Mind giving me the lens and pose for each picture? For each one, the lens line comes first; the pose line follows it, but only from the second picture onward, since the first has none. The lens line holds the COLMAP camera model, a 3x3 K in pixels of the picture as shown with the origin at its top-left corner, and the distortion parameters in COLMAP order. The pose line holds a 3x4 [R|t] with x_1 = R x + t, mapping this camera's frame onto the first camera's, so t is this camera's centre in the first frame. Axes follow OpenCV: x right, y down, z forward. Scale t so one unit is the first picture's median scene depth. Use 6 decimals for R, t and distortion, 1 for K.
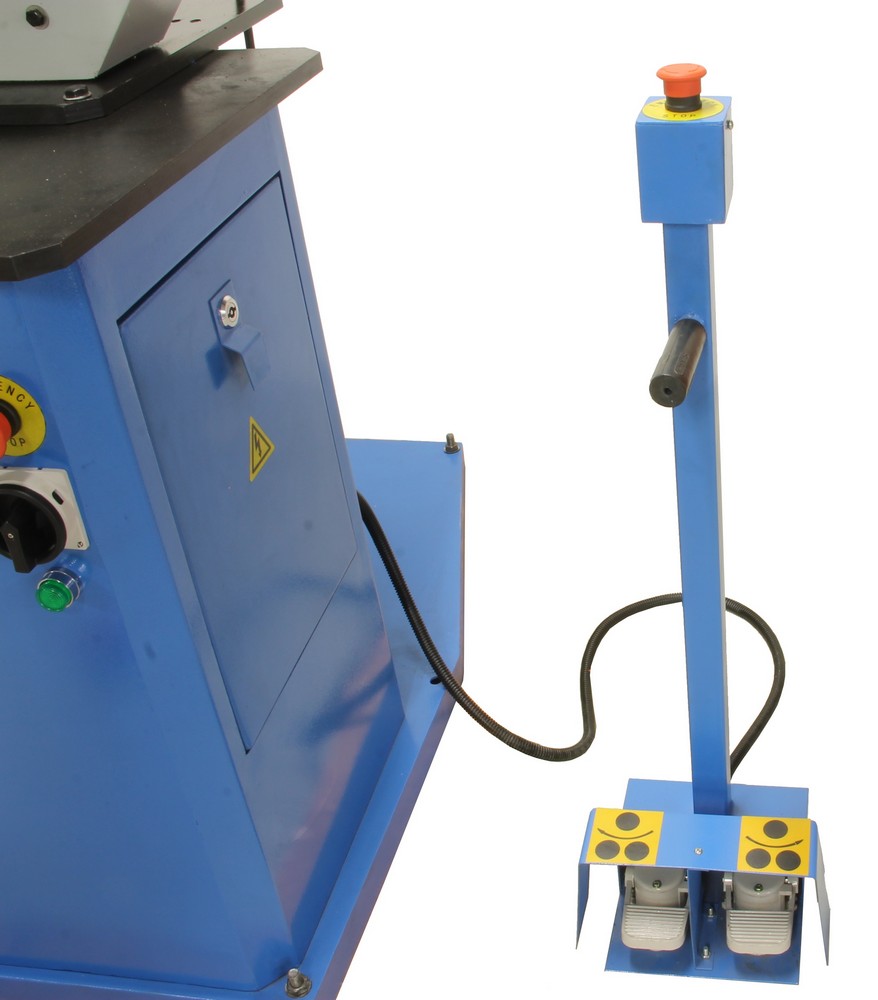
lens RADIAL K [[1308.9, 0, 687.2], [0, 1308.9, 499.3], [0, 0, 1]] dist [-0.100698, 0.032268]
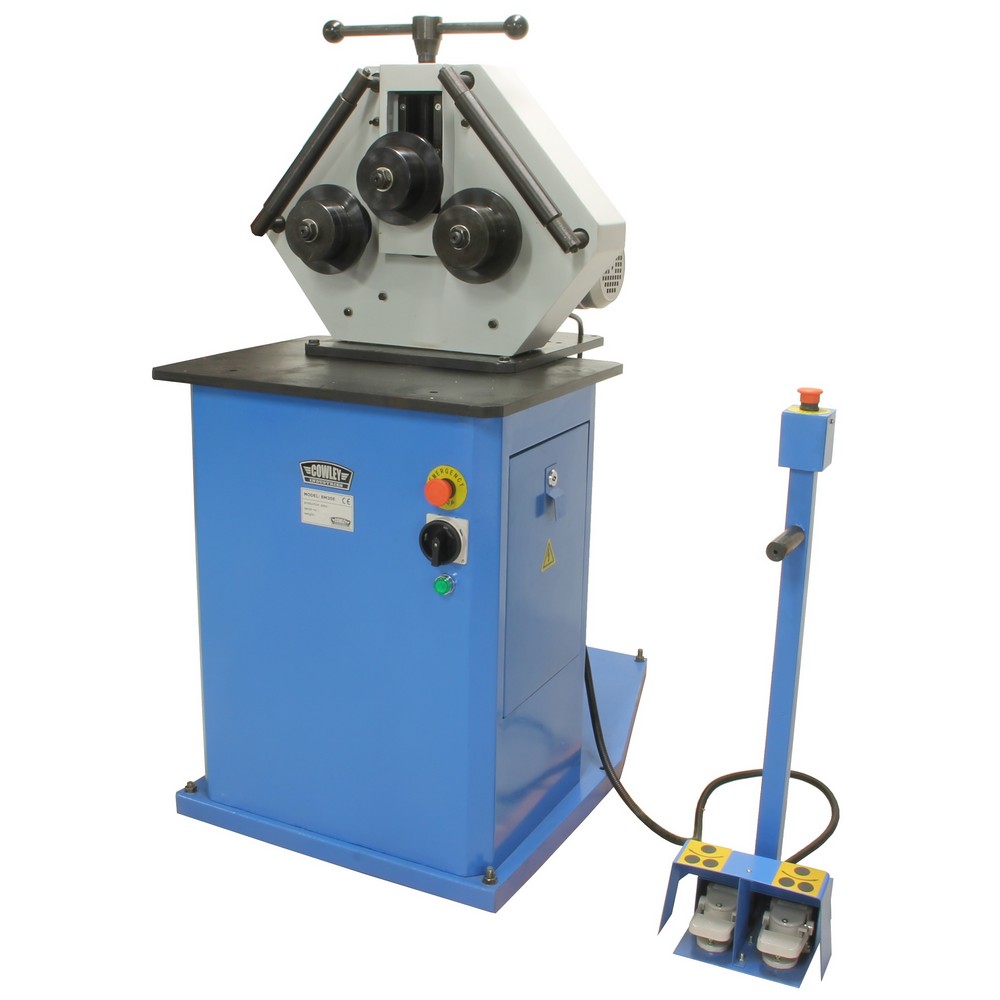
lens RADIAL K [[1297.8, 0, 500.0], [0, 1297.8, 500.0], [0, 0, 1]] dist [-0.155058, -0.002675]
pose [[0.941586, 0.143269, -0.304779, 0.156387], [-0.231556, 0.932551, -0.277002, 0.425933], [0.244537, 0.331394, 0.911252, -0.739159]]
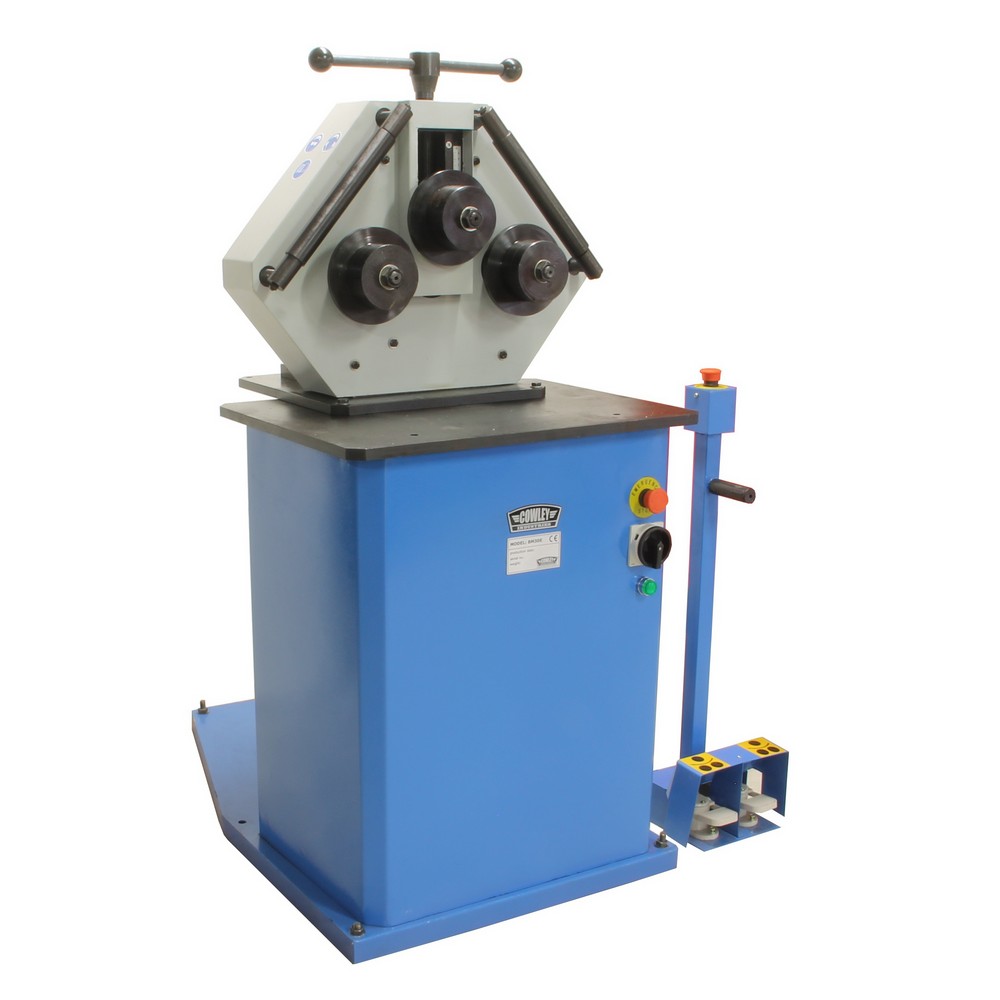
lens RADIAL K [[1297.8, 0, 500.0], [0, 1297.8, 500.0], [0, 0, 1]] dist [-0.155058, -0.002675]
pose [[0.801293, -0.099807, 0.589888, -1.677411], [0.302705, 0.918102, -0.255850, 0.370036], [-0.516042, 0.383573, 0.765881, -0.521399]]
